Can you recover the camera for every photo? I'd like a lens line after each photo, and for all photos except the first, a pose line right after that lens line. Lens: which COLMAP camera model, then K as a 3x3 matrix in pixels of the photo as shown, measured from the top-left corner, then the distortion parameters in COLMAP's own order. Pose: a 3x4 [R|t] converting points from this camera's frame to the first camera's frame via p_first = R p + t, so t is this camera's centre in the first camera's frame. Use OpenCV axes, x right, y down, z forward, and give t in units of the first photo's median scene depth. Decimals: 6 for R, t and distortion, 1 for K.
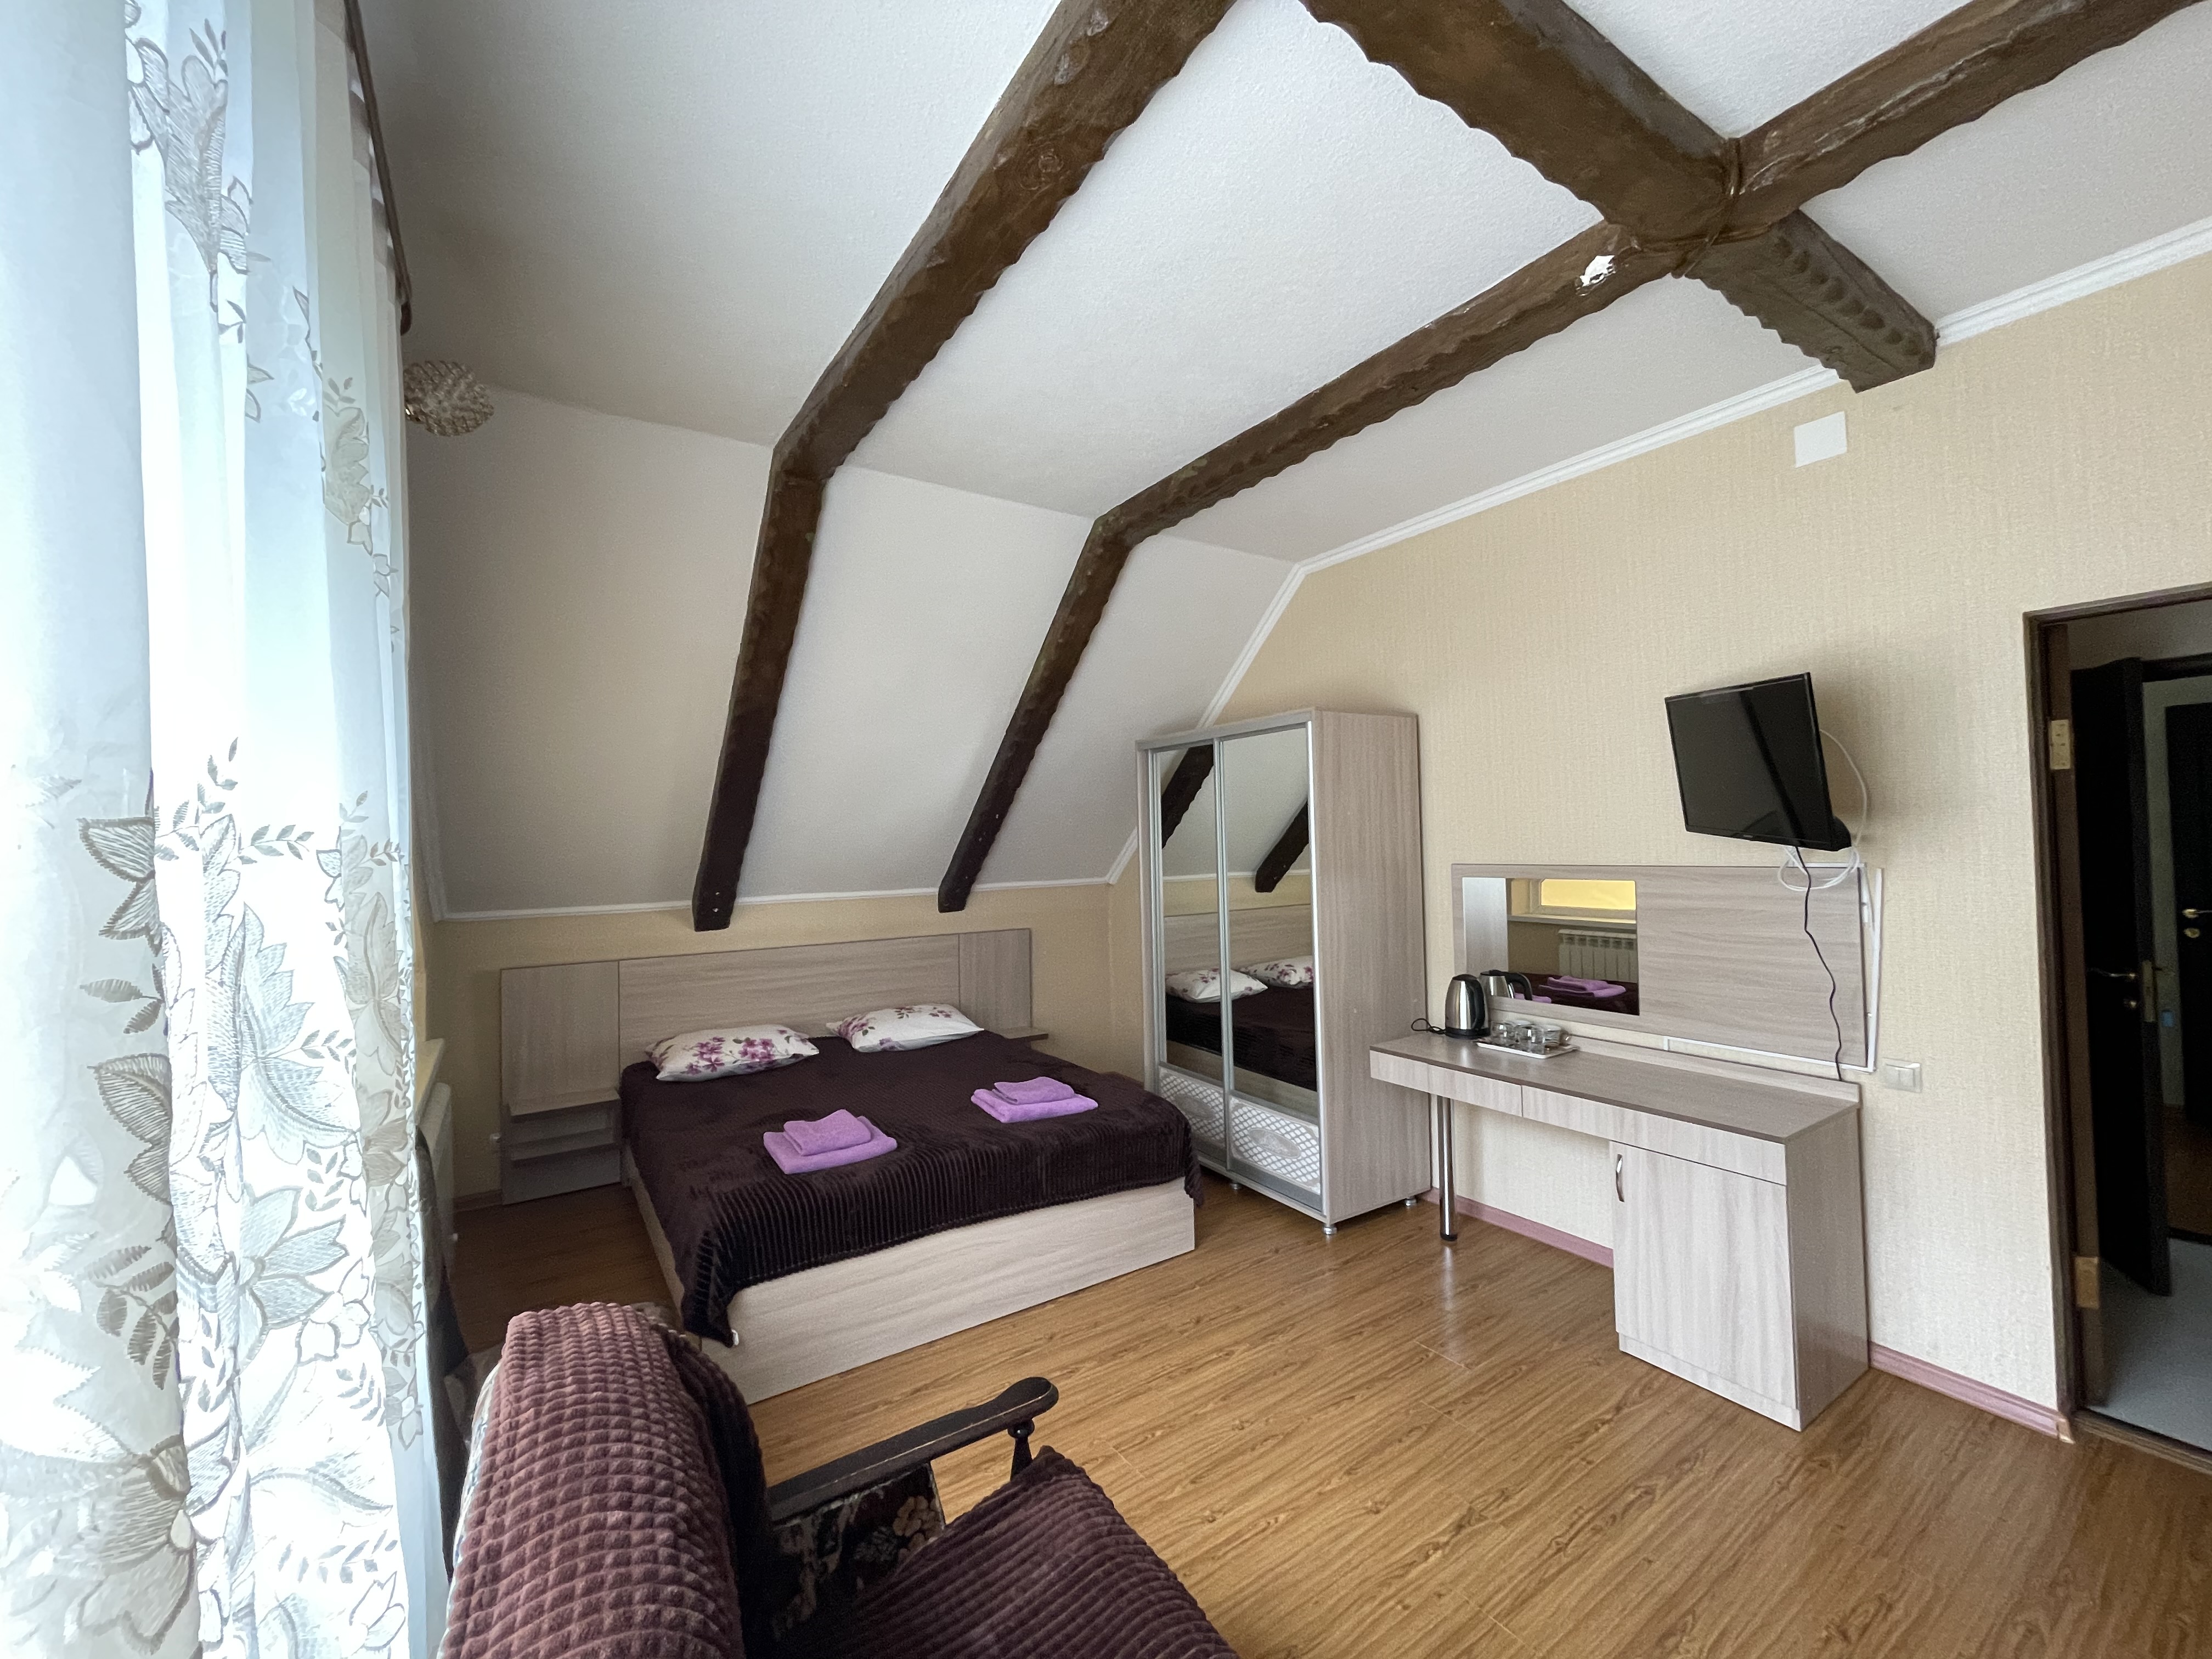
lens RADIAL K [[898.1, 0, 1112.0], [0, 898.1, 839.0], [0, 0, 1]] dist [-0.001943, -0.000073]
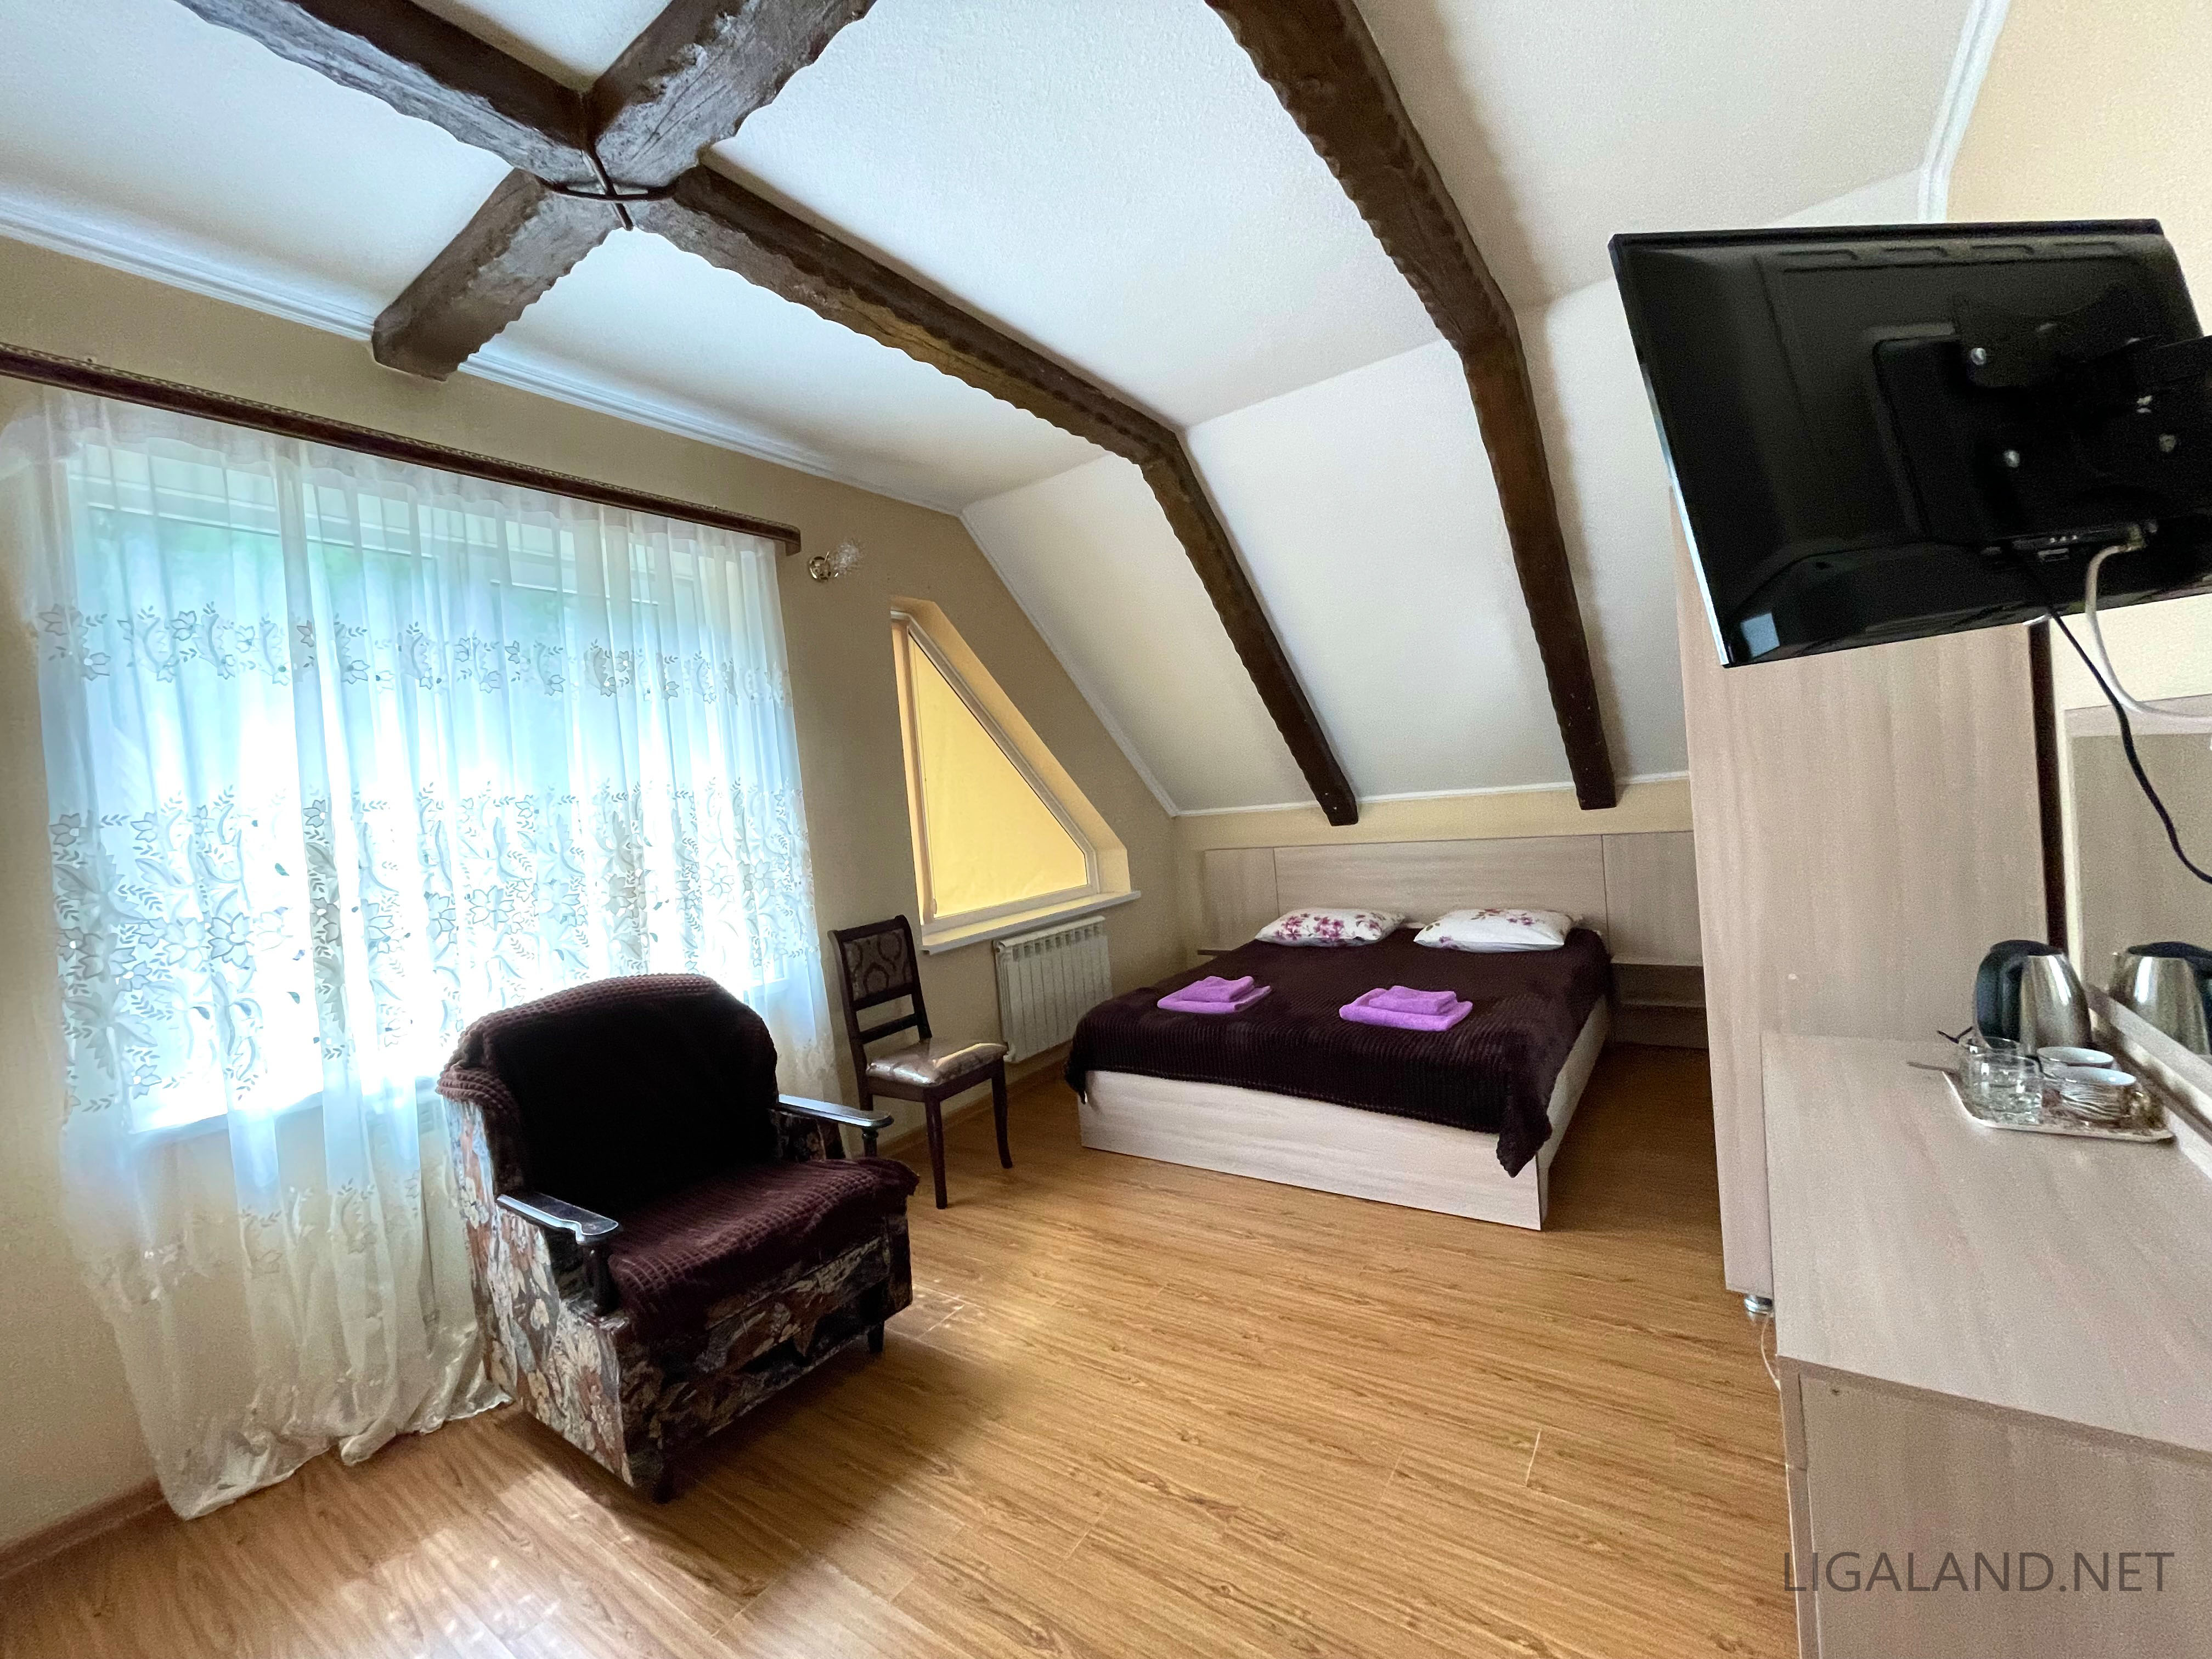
lens RADIAL K [[898.1, 0, 1113.0], [0, 898.1, 822.5], [0, 0, 1]] dist [-0.001943, -0.000073]
pose [[0.363512, 0.015005, -0.931469, 0.605704], [0.085155, 0.995149, 0.049263, 0.015588], [0.927690, -0.097227, 0.360471, 0.334288]]
